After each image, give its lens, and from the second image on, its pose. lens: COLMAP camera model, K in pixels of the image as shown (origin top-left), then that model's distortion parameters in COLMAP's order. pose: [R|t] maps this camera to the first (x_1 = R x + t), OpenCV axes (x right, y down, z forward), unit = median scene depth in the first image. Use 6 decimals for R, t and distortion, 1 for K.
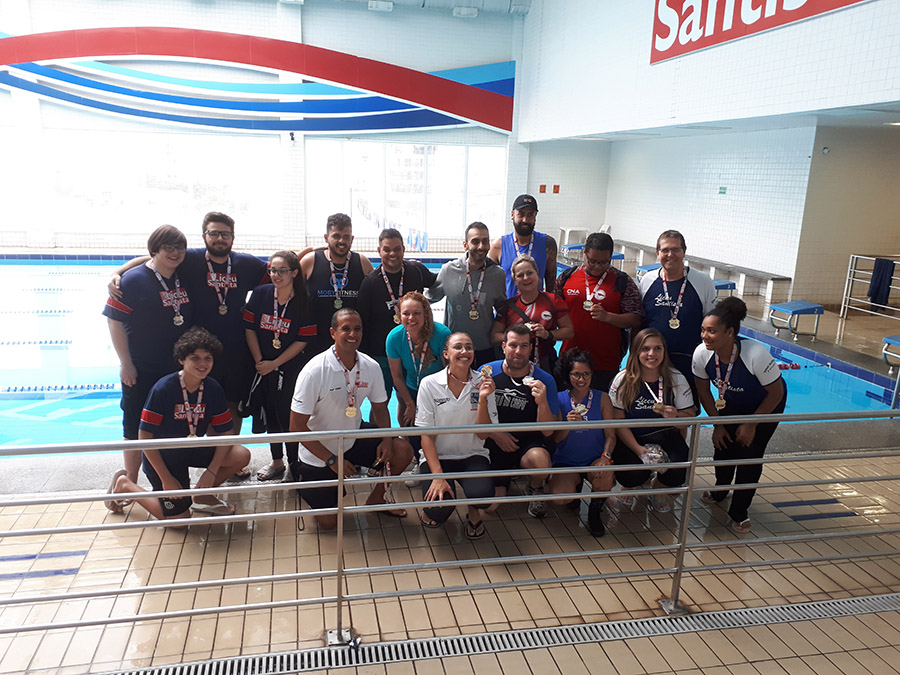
lens RADIAL K [[717.0, 0, 449.1], [0, 717.0, 338.4], [0, 0, 1]] dist [0.000302, 0.000496]
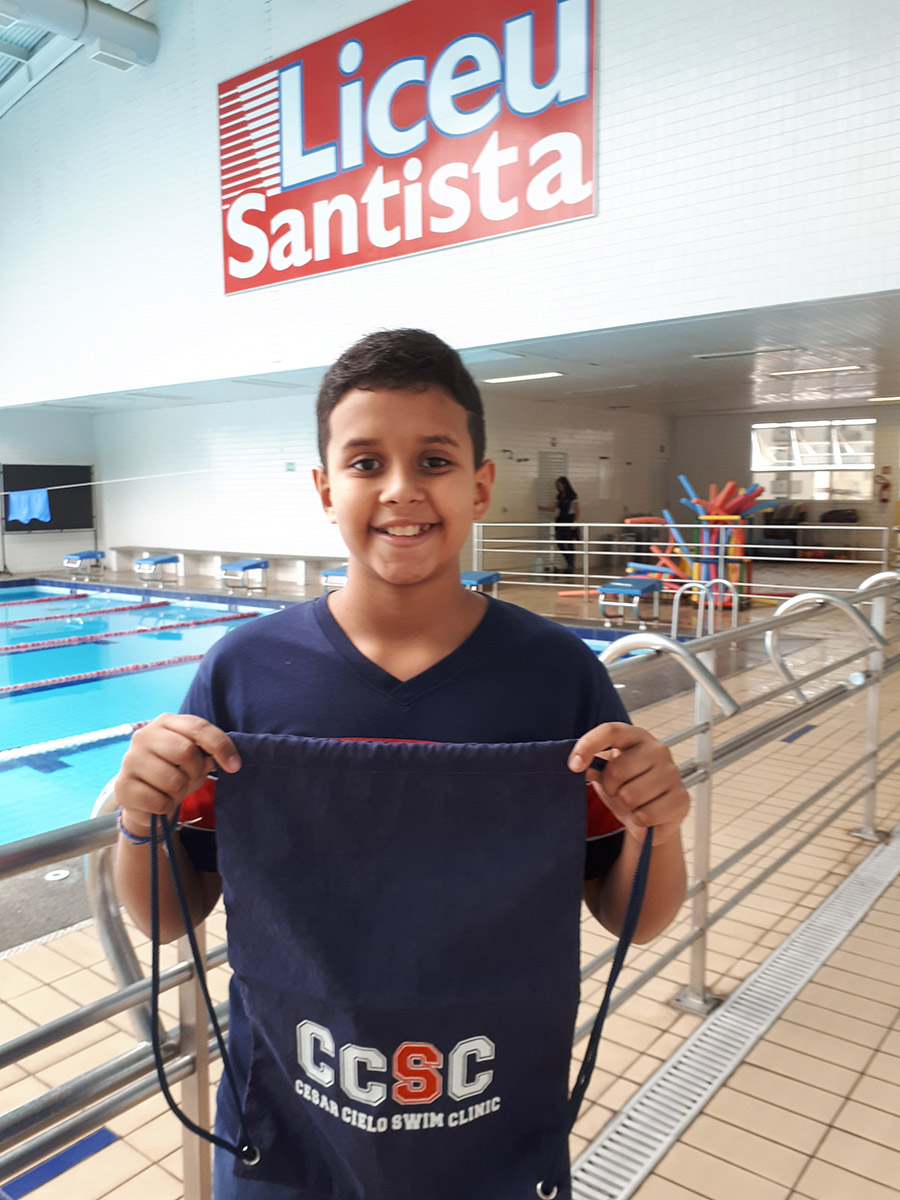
lens RADIAL K [[955.9, 0, 450.5], [0, 955.9, 598.1], [0, 0, 1]] dist [0.000302, 0.000496]
pose [[0.770235, -0.099487, 0.629953, -0.235528], [0.171462, 0.983694, -0.054292, 0.036045], [-0.614279, 0.149831, 0.774733, 0.128004]]
